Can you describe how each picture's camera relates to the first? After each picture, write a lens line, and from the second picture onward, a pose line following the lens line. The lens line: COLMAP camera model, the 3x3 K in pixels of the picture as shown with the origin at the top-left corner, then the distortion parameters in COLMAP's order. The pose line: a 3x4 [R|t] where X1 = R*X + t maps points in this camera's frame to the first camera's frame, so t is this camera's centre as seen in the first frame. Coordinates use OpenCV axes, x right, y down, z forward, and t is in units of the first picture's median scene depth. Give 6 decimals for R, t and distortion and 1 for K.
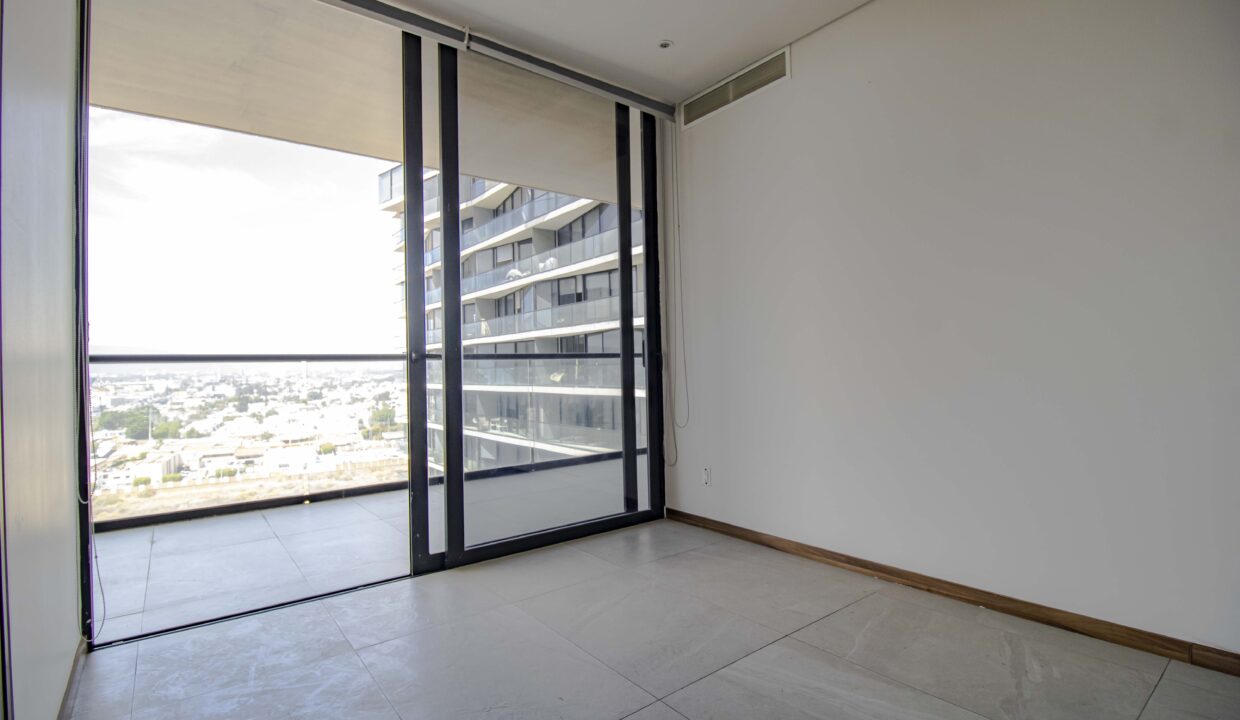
lens RADIAL K [[571.2, 0, 615.0], [0, 571.2, 354.2], [0, 0, 1]] dist [-0.003286, 0.000481]
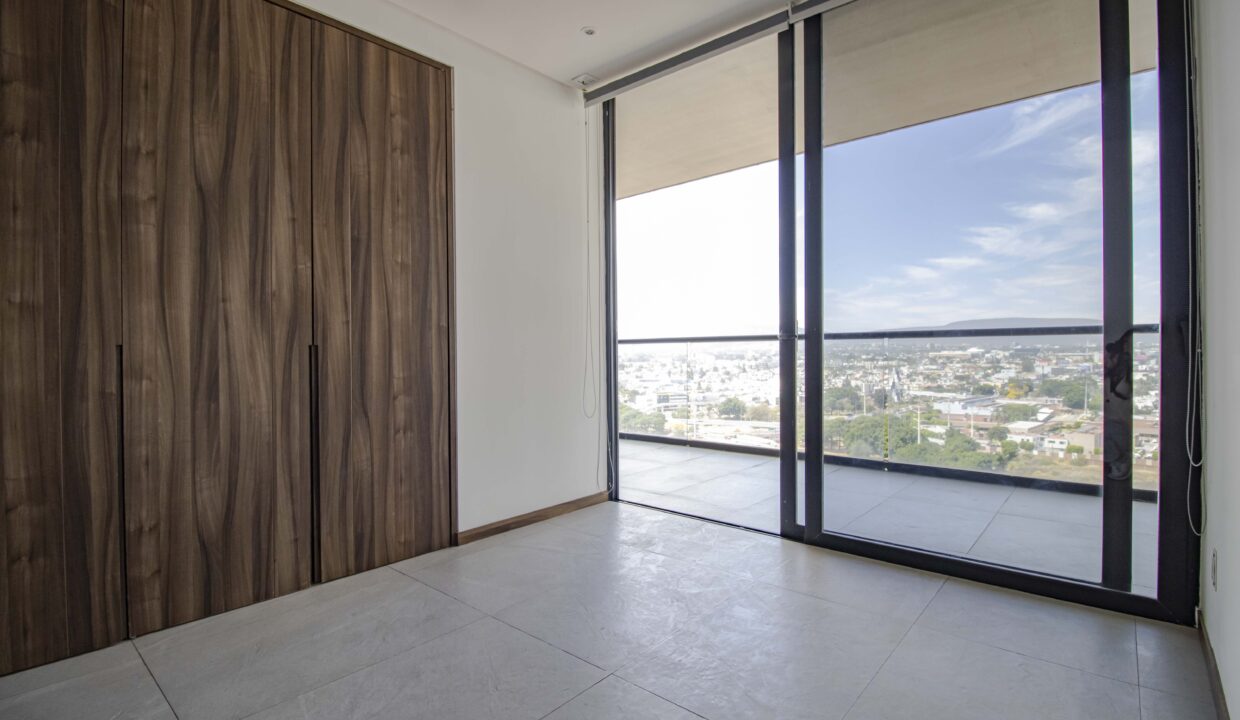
lens RADIAL K [[571.2, 0, 629.4], [0, 571.2, 363.2], [0, 0, 1]] dist [-0.003286, 0.000481]
pose [[0.210408, 0.036484, -0.976933, 0.618344], [0.028045, 0.998667, 0.043336, -0.000726], [0.977211, -0.036517, 0.209104, 0.475950]]
